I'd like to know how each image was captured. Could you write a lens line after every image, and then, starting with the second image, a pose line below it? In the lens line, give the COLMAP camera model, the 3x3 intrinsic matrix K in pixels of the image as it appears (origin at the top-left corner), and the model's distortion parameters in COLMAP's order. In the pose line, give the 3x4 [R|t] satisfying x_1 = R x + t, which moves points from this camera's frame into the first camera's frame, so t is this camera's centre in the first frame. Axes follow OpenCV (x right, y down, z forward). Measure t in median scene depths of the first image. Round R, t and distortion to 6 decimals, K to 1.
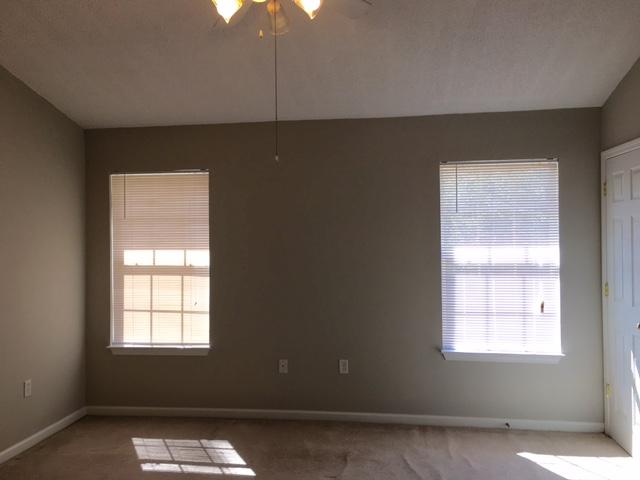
lens RADIAL K [[546.4, 0, 320.0], [0, 546.4, 240.0], [0, 0, 1]] dist [0.114230, -0.139130]
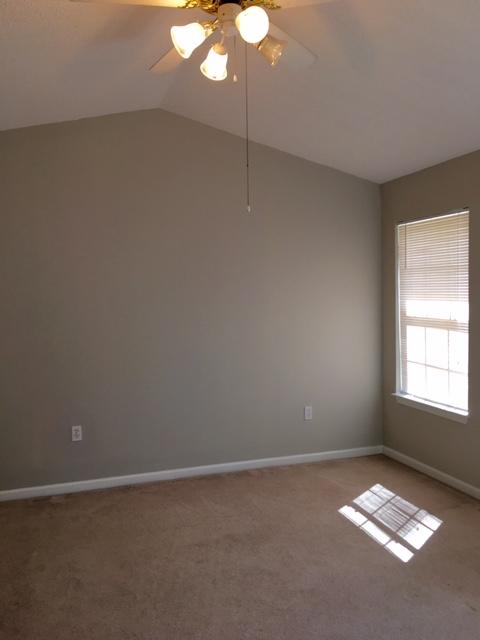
lens RADIAL K [[546.4, 0, 241.4], [0, 546.4, 315.7], [0, 0, 1]] dist [0.114230, -0.139130]
pose [[0.450066, 0.041845, -0.892014, 0.411232], [0.006509, 0.998721, 0.050135, -0.006336], [0.892971, -0.028370, 0.449218, 0.298474]]
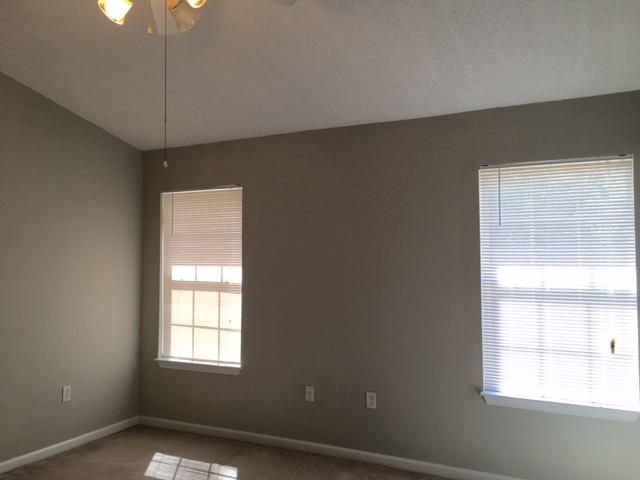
lens RADIAL K [[546.4, 0, 320.0], [0, 546.4, 240.0], [0, 0, 1]] dist [0.114230, -0.139130]
pose [[0.947315, -0.001840, -0.320299, 0.244019], [-0.009534, 0.999378, -0.033938, 0.002847], [0.320162, 0.035204, 0.946709, 0.118876]]
